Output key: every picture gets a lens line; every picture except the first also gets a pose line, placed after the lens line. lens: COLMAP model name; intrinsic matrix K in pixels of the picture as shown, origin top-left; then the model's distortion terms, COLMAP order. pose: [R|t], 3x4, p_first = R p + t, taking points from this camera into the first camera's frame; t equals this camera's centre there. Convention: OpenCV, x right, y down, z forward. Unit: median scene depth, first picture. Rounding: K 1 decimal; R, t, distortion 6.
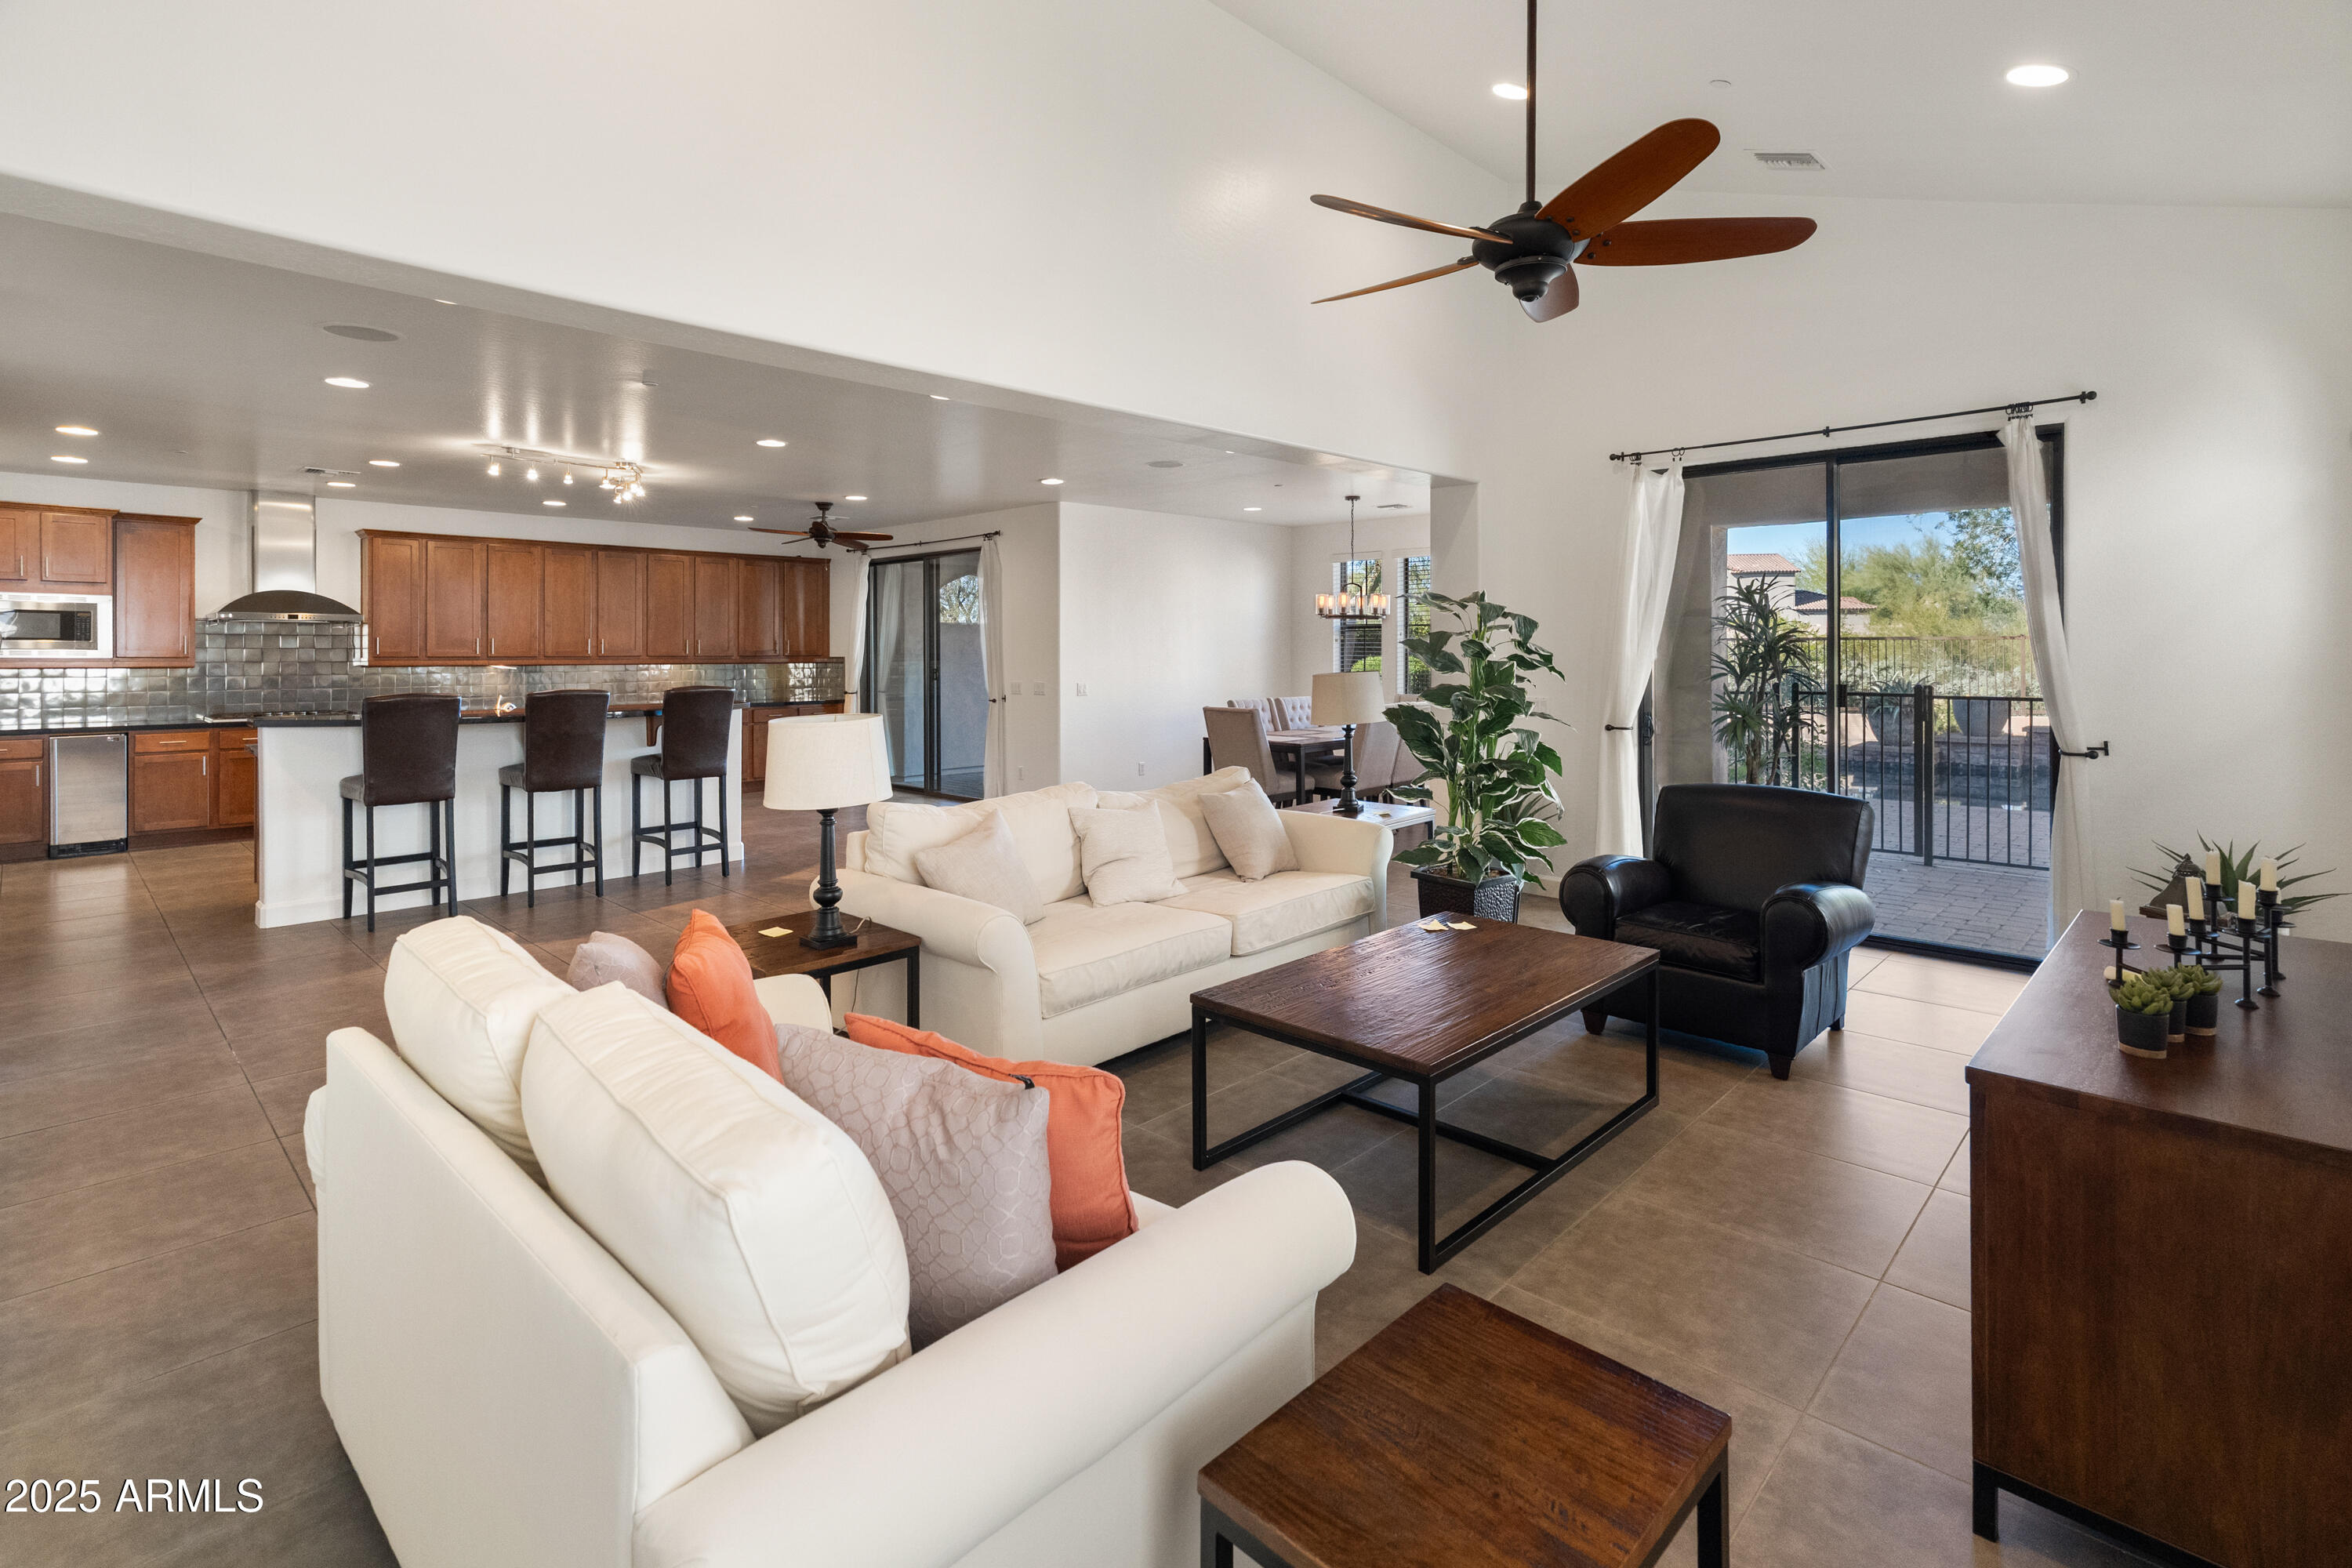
lens RADIAL K [[1103.6, 0, 1133.3], [0, 1103.6, 656.7], [0, 0, 1]] dist [0.011540, 0.000077]
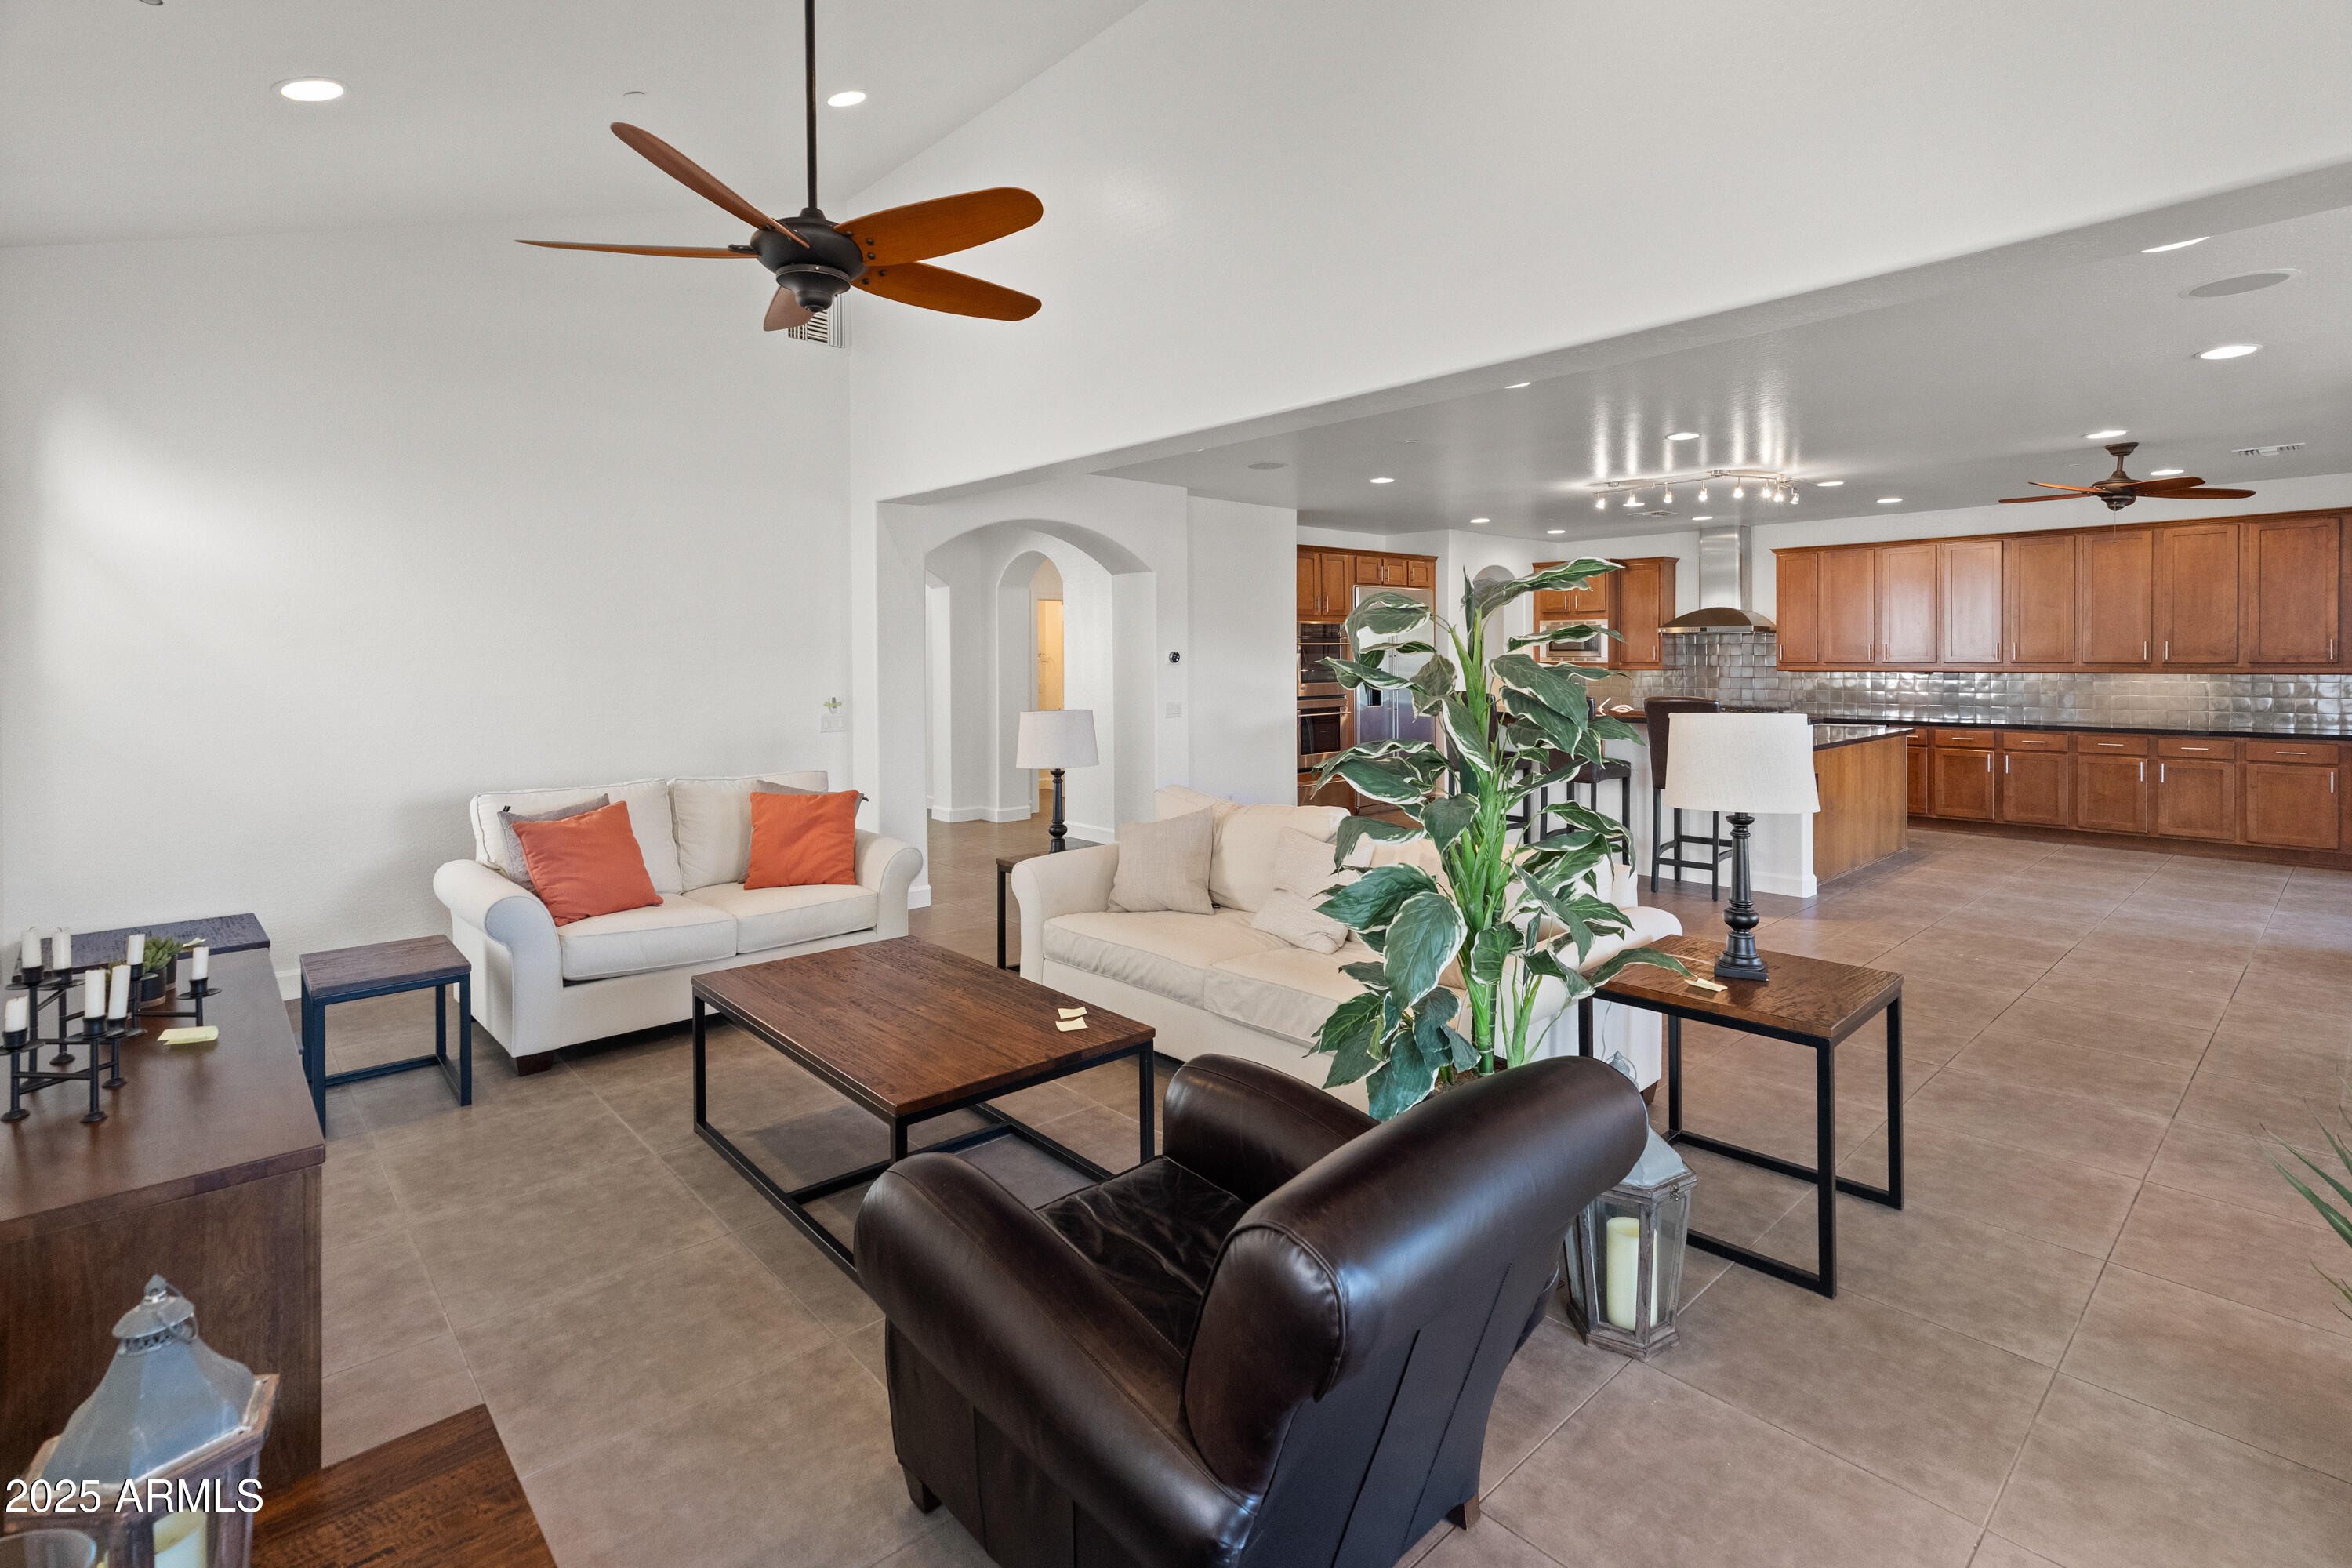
lens RADIAL K [[1076.5, 0, 1182.3], [0, 1076.5, 656.7], [0, 0, 1]] dist [0.014512, 0.000388]
pose [[-0.031718, 0.000045, -0.999497, 0.420823], [-0.000056, 1.000000, 0.000047, -0.005967], [0.999497, 0.000058, -0.031718, 0.438711]]
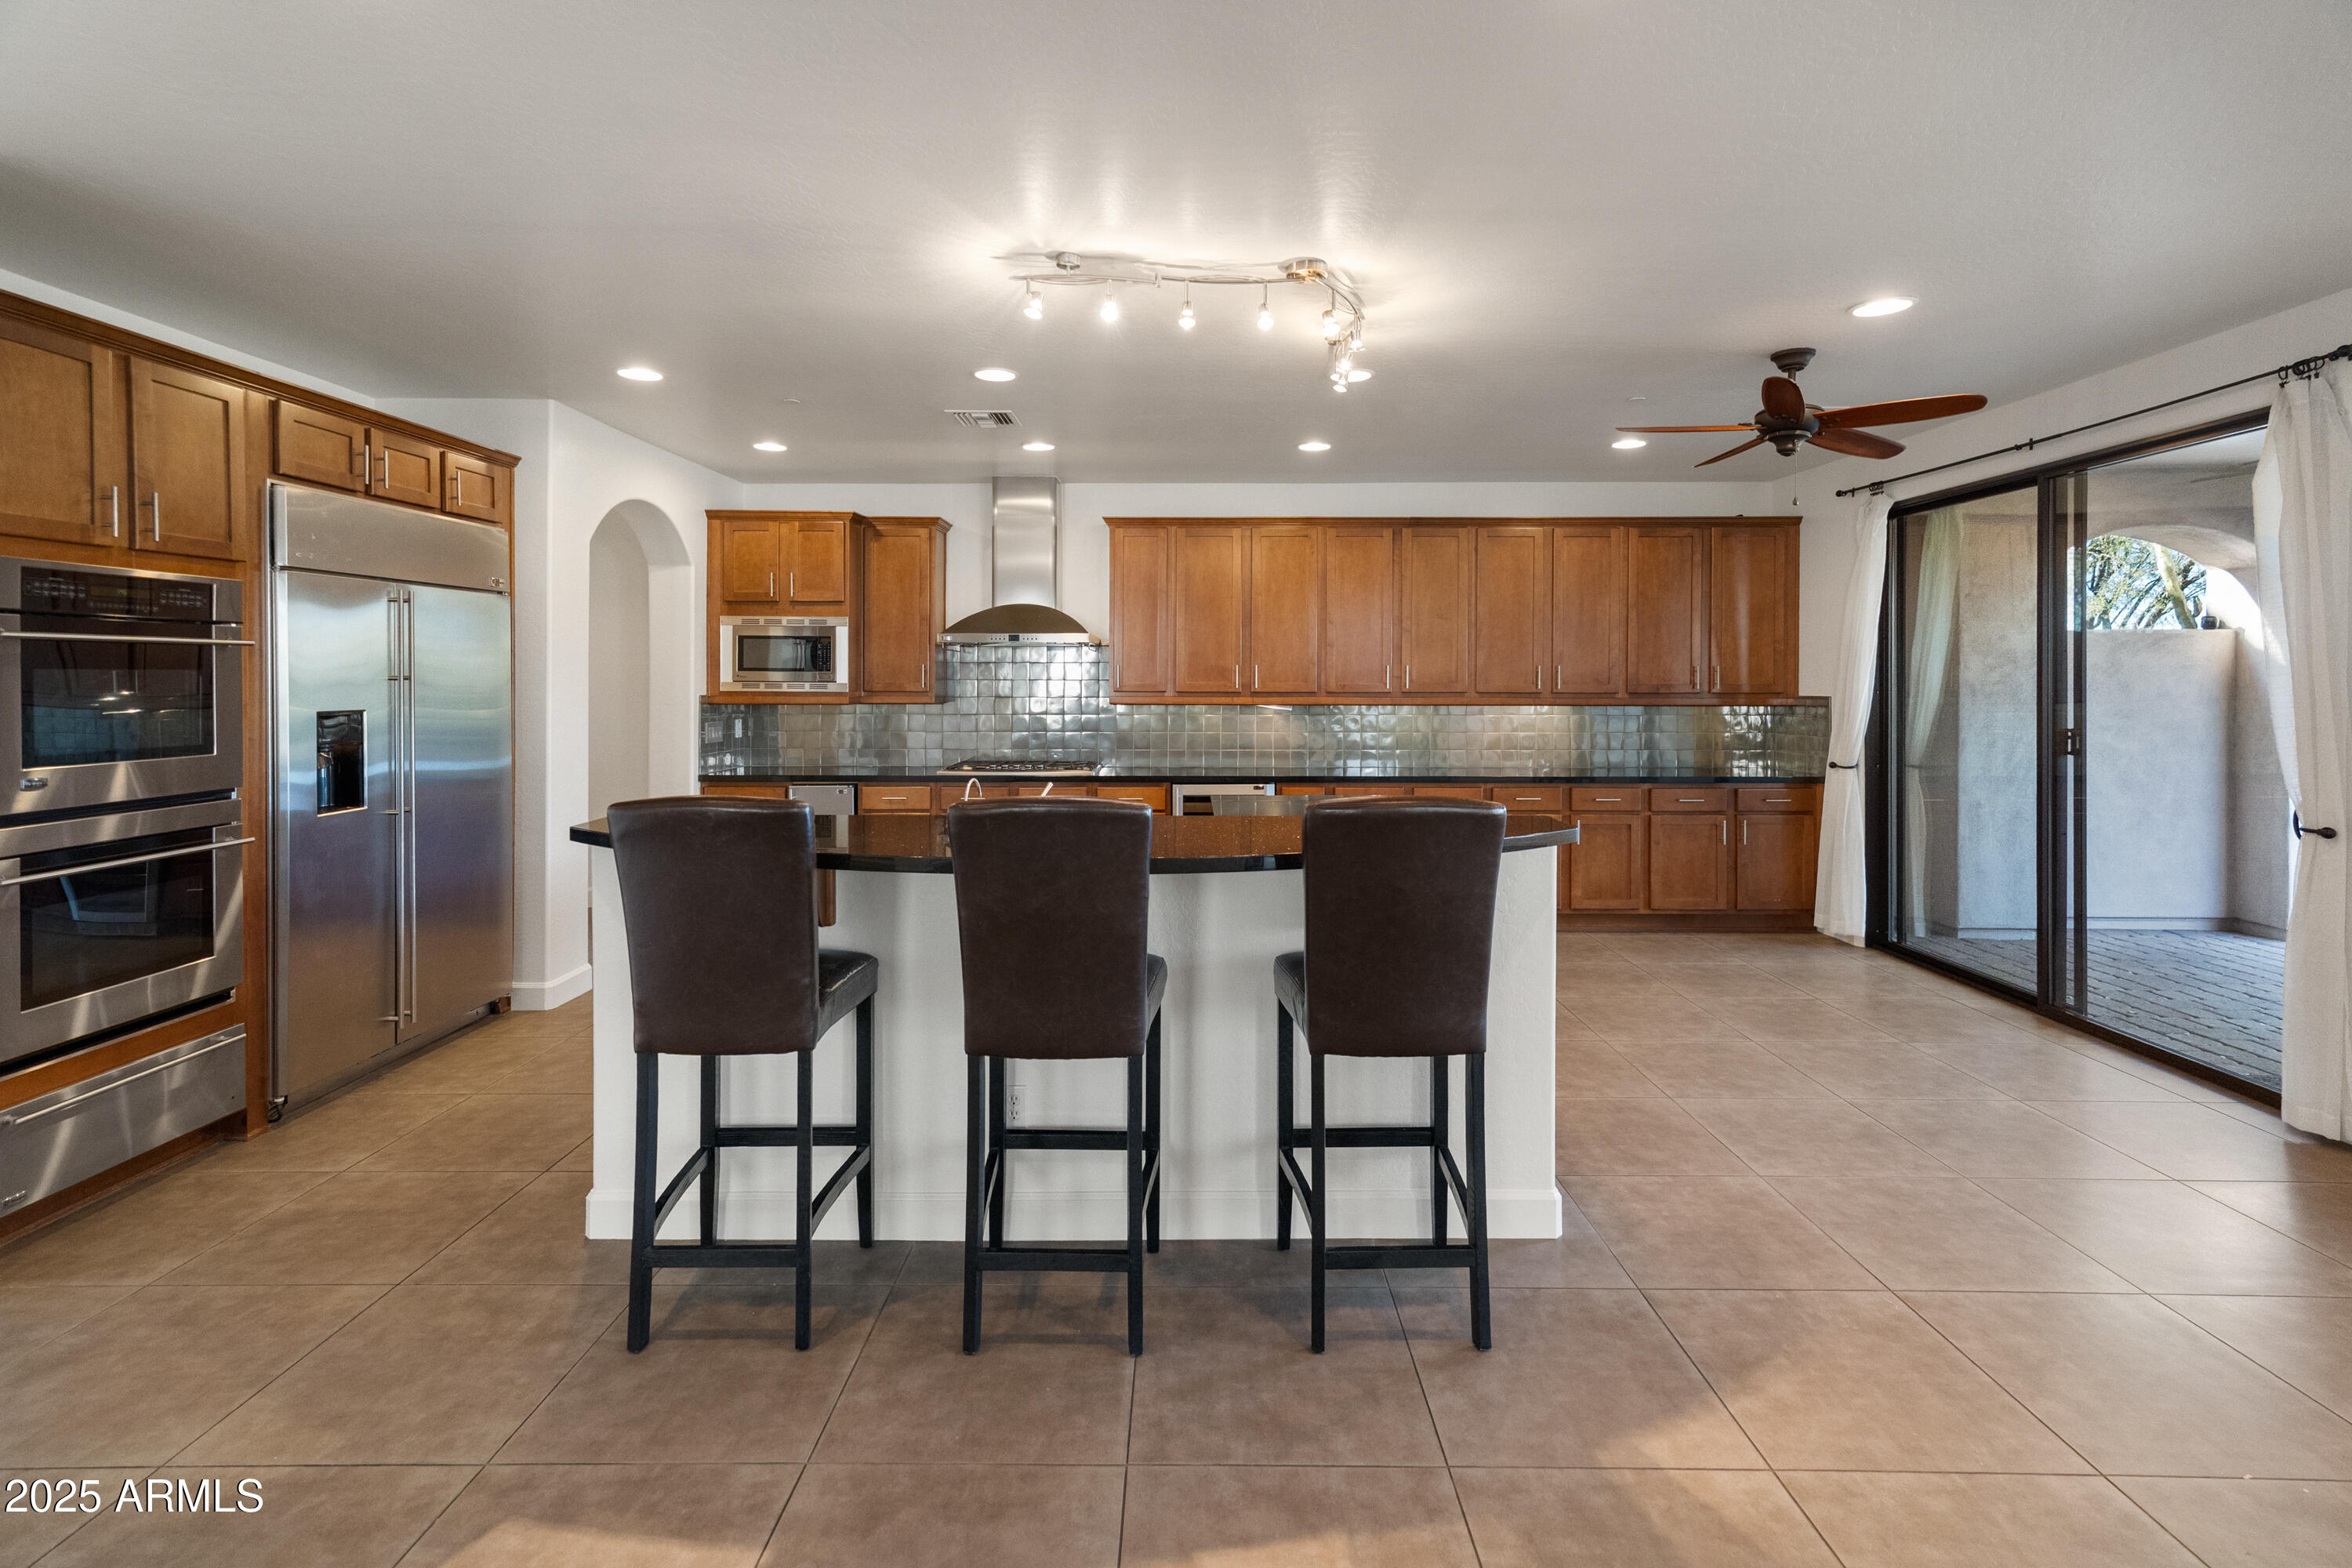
lens RADIAL K [[1076.1, 0, 1182.8], [0, 1076.1, 682.8], [0, 0, 1]] dist [-0.000307, -0.000071]
pose [[0.713353, 0.003414, -0.700797, -0.156013], [-0.005650, 0.999984, -0.000879, -0.005342], [0.700782, 0.004586, 0.713361, 0.530495]]
